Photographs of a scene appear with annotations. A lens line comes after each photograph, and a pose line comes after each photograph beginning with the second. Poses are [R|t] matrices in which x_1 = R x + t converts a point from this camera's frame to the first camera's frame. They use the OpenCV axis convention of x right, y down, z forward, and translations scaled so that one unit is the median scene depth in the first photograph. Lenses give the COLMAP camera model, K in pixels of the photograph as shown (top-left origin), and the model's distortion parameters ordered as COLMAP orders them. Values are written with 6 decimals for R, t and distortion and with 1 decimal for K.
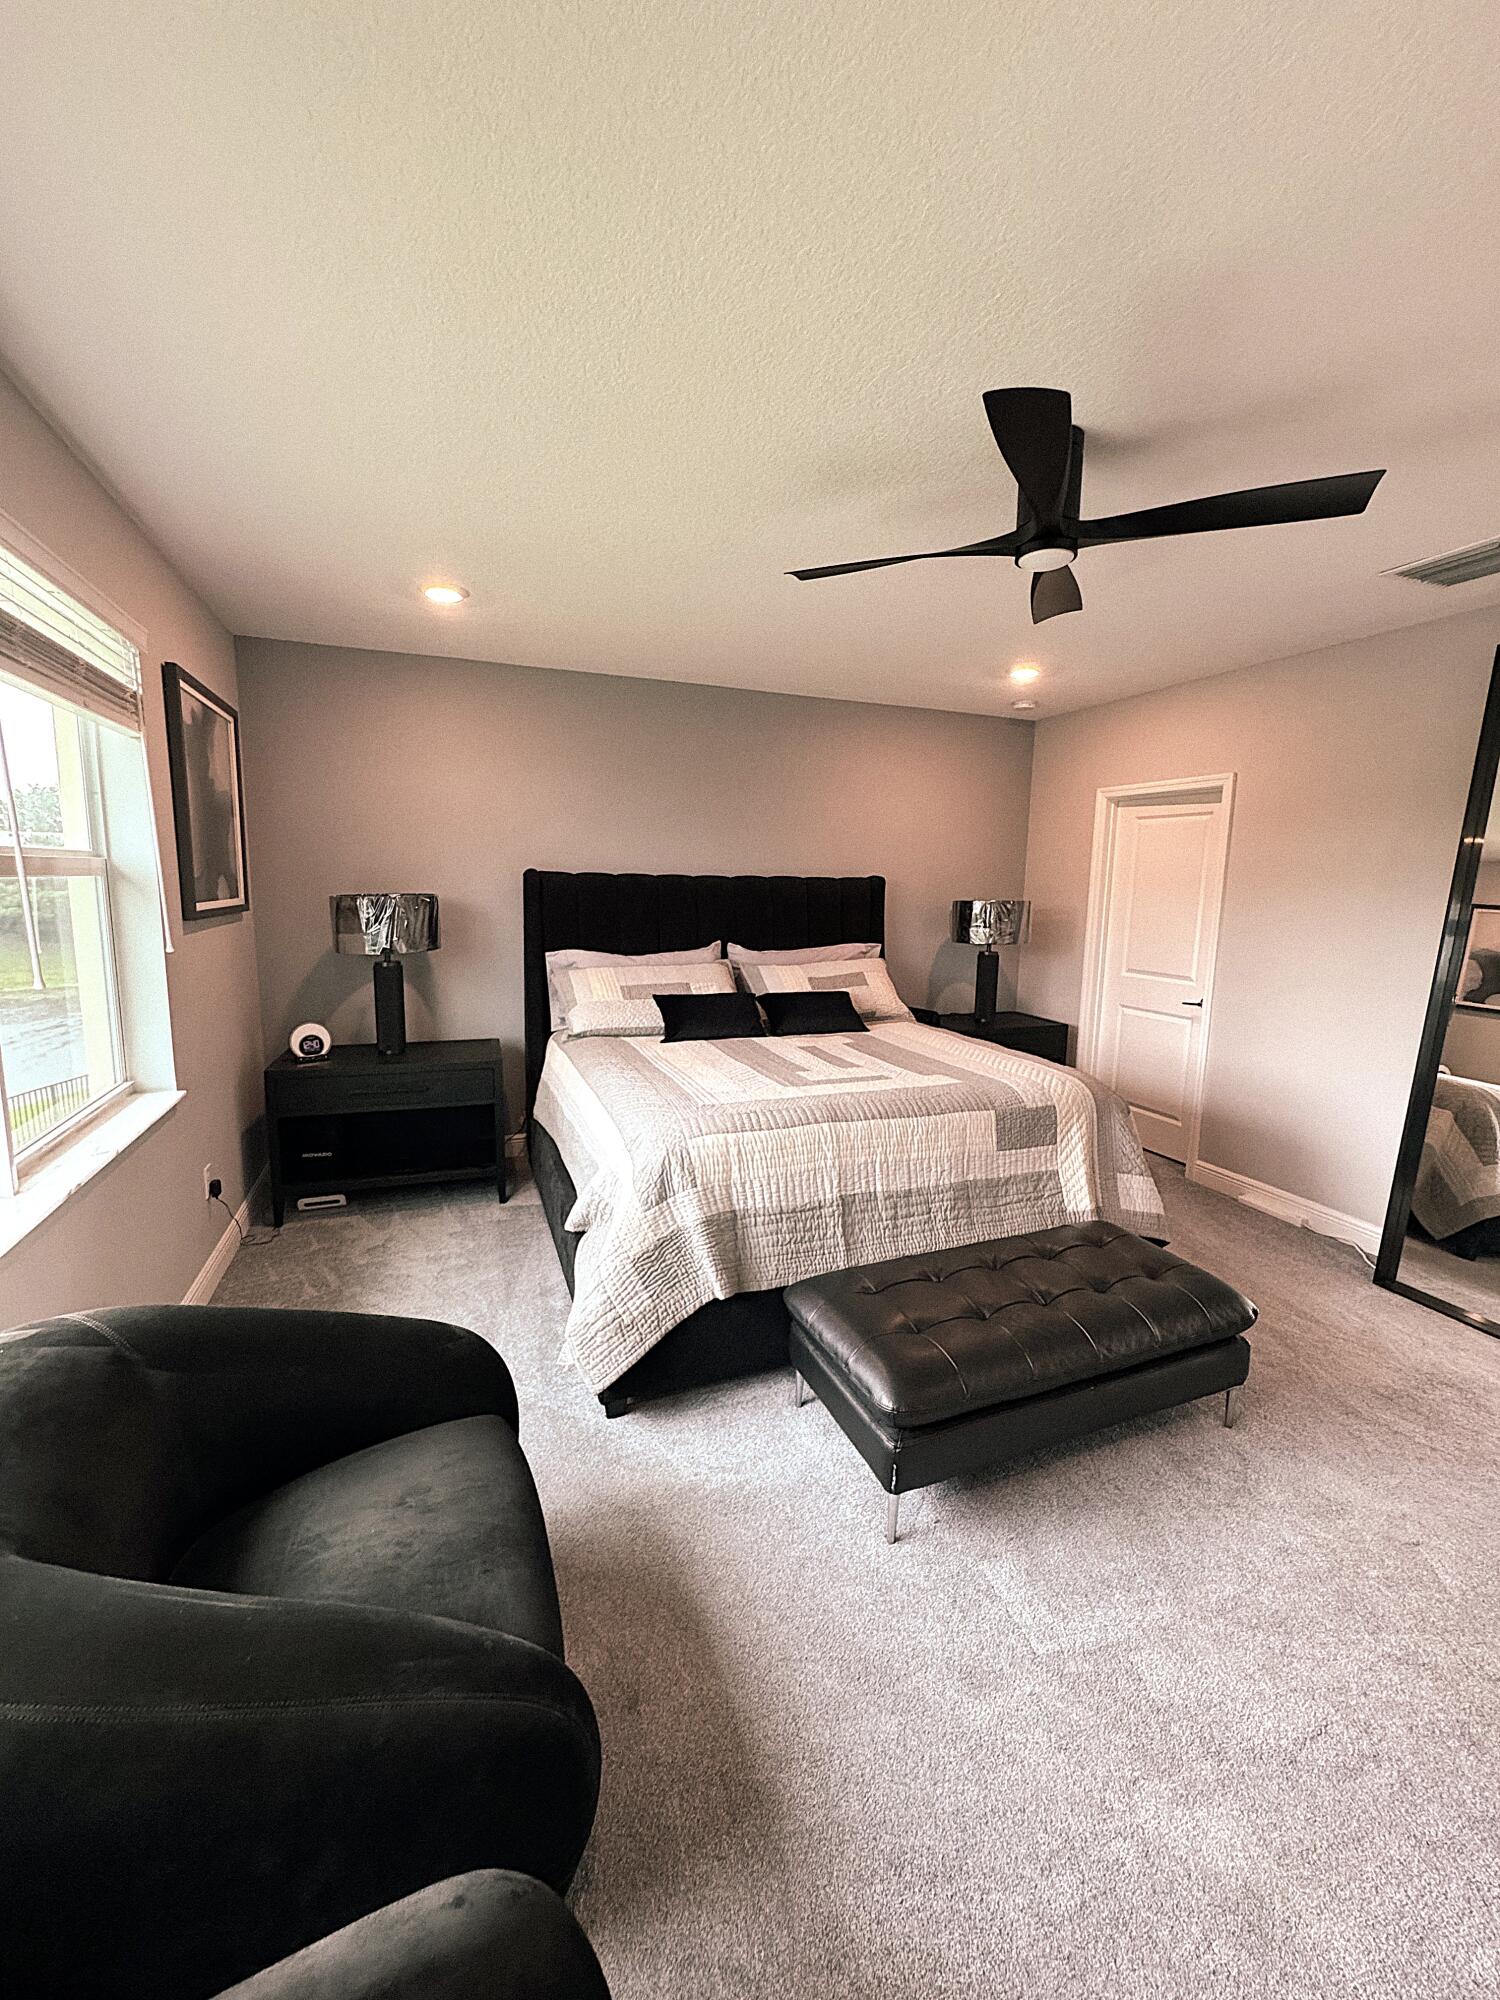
lens RADIAL K [[798.9, 0, 748.3], [0, 798.9, 1002.8], [0, 0, 1]] dist [-0.004530, 0.000290]
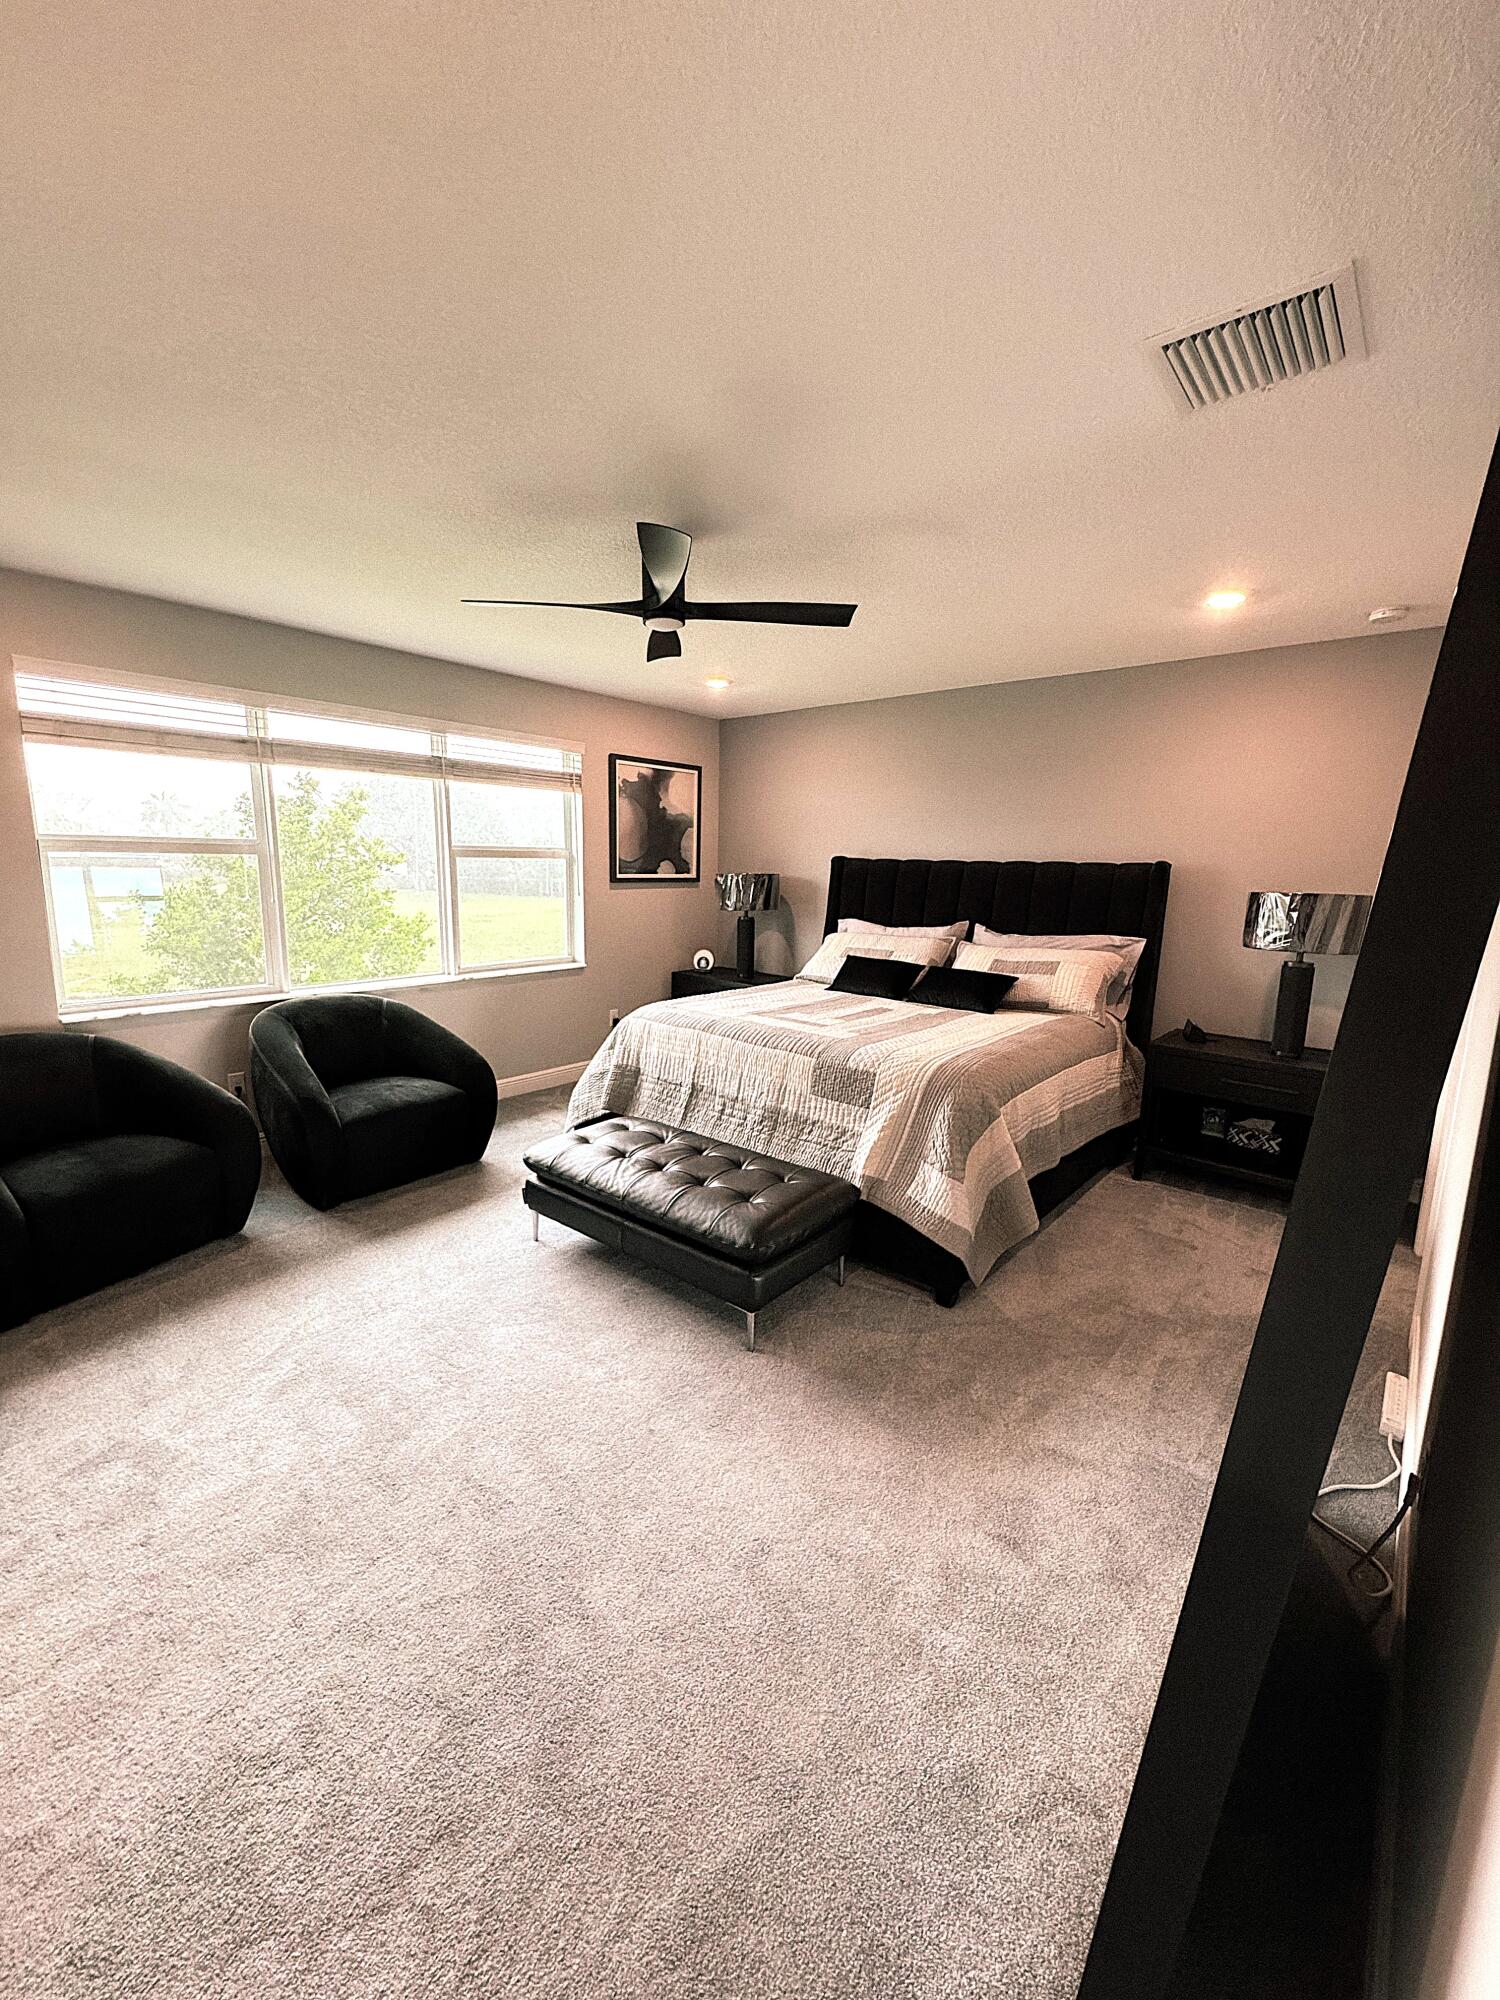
lens RADIAL K [[798.9, 0, 753.4], [0, 798.9, 997.4], [0, 0, 1]] dist [-0.004530, 0.000290]
pose [[0.485666, 0.139860, -0.862883, 0.935442], [-0.145899, 0.986241, 0.077737, -0.020981], [0.861883, 0.088140, 0.499389, 0.259721]]
